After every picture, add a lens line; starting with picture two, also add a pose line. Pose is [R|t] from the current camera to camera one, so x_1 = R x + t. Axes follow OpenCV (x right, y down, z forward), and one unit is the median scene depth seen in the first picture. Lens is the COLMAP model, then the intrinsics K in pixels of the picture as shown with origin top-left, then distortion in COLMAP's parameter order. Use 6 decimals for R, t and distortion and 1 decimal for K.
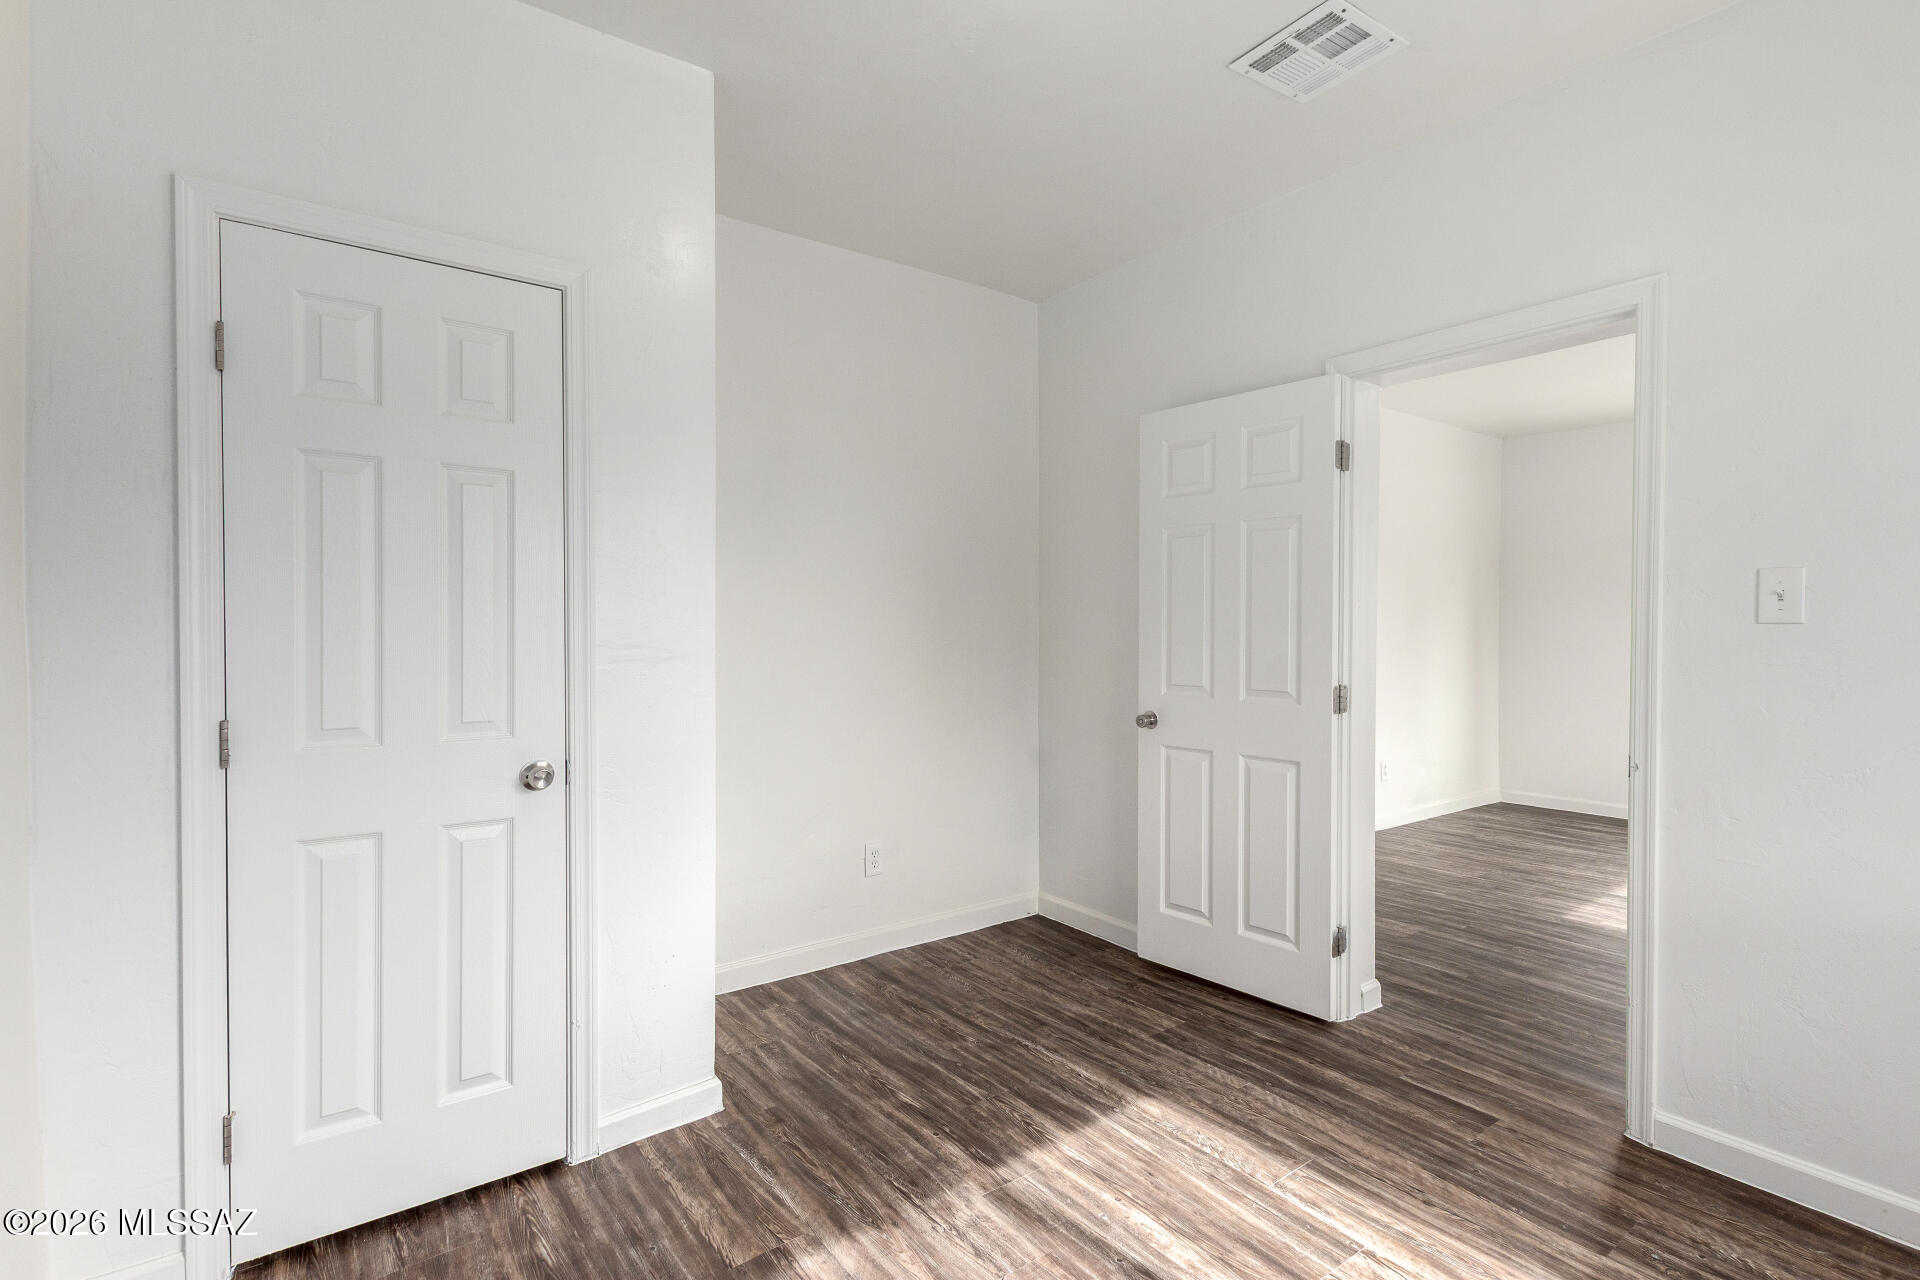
lens RADIAL K [[914.2, 0, 1001.1], [0, 914.2, 629.2], [0, 0, 1]] dist [0.001298, -0.002944]
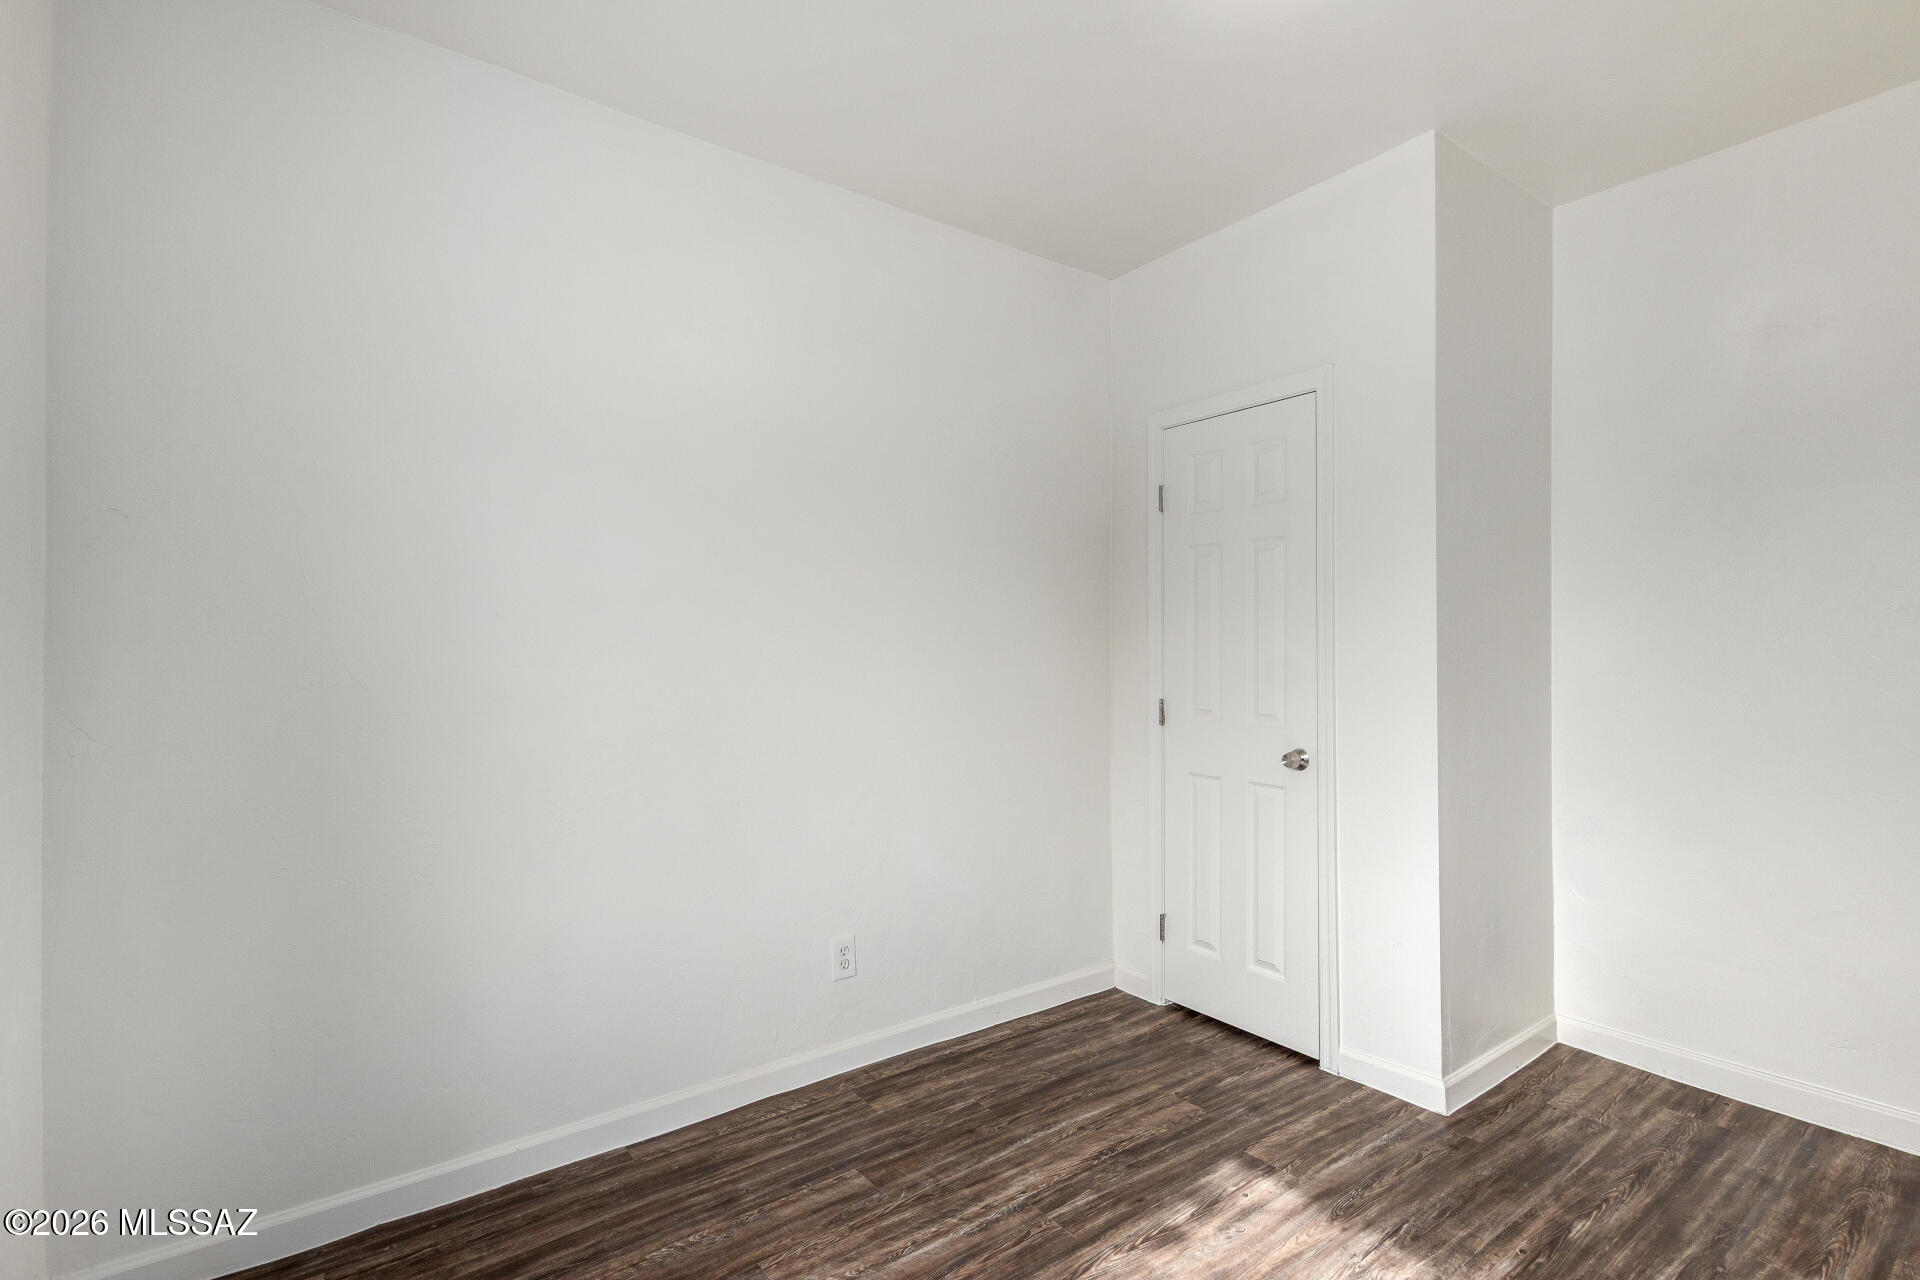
lens RADIAL K [[914.2, 0, 955.1], [0, 914.2, 636.6], [0, 0, 1]] dist [0.001298, -0.002944]
pose [[-0.017719, -0.000093, -0.999843, 0.814849], [-0.001663, 0.999999, -0.000063, -0.019869], [0.999842, 0.001661, -0.017719, 0.501608]]
